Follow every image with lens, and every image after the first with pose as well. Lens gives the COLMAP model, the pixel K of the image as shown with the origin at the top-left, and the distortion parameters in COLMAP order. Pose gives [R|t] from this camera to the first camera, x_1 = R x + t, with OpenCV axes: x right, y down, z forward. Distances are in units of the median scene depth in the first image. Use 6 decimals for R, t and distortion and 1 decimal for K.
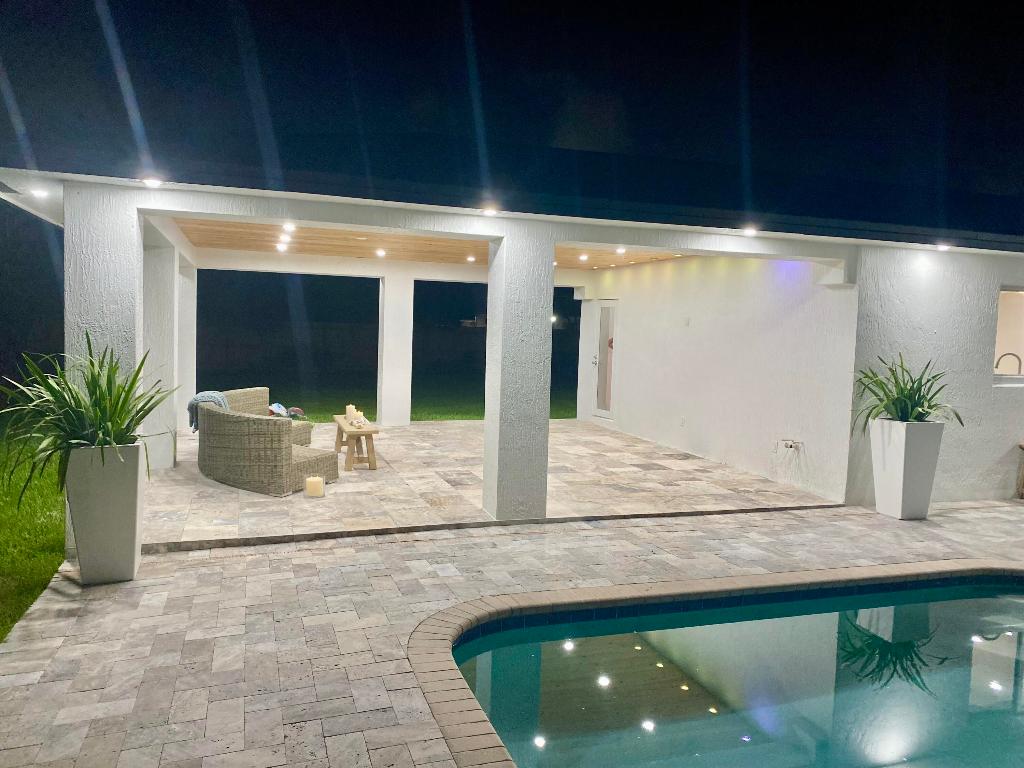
lens RADIAL K [[772.1, 0, 512.0], [0, 772.1, 384.0], [0, 0, 1]] dist [0.006213, 0.001010]
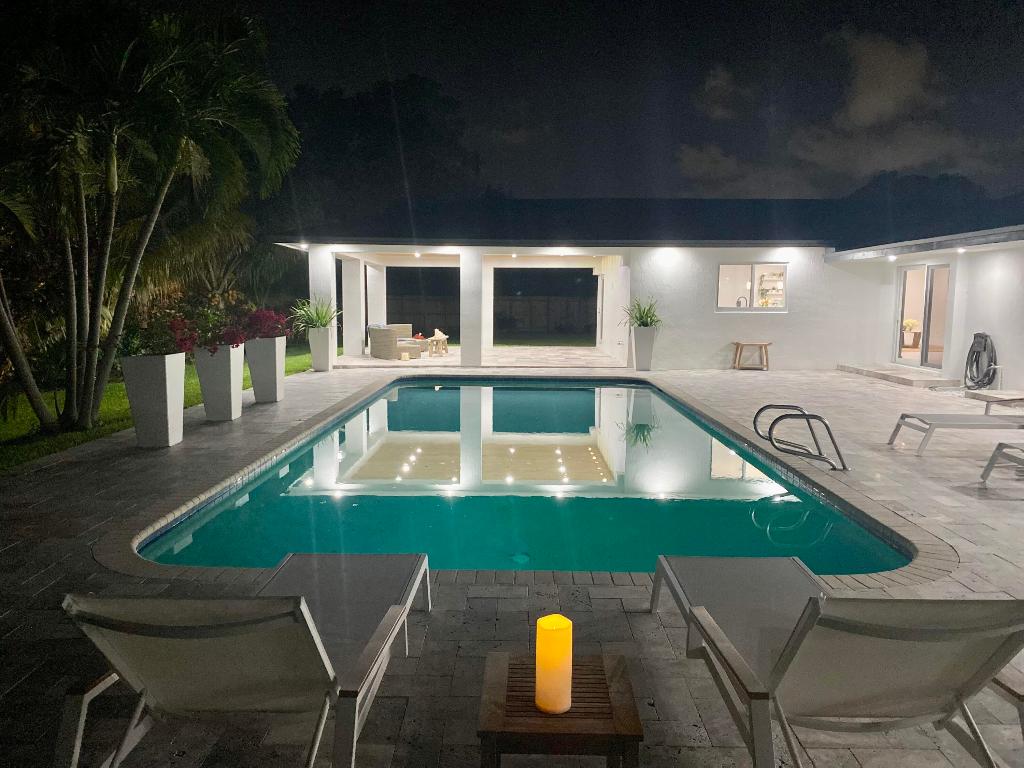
lens RADIAL K [[772.1, 0, 512.0], [0, 772.1, 384.0], [0, 0, 1]] dist [0.006213, 0.001010]
pose [[0.942840, 0.011266, -0.333054, 0.787666], [-0.002103, 0.999610, 0.027860, 0.133817], [0.333238, -0.025568, 0.942496, -1.067249]]
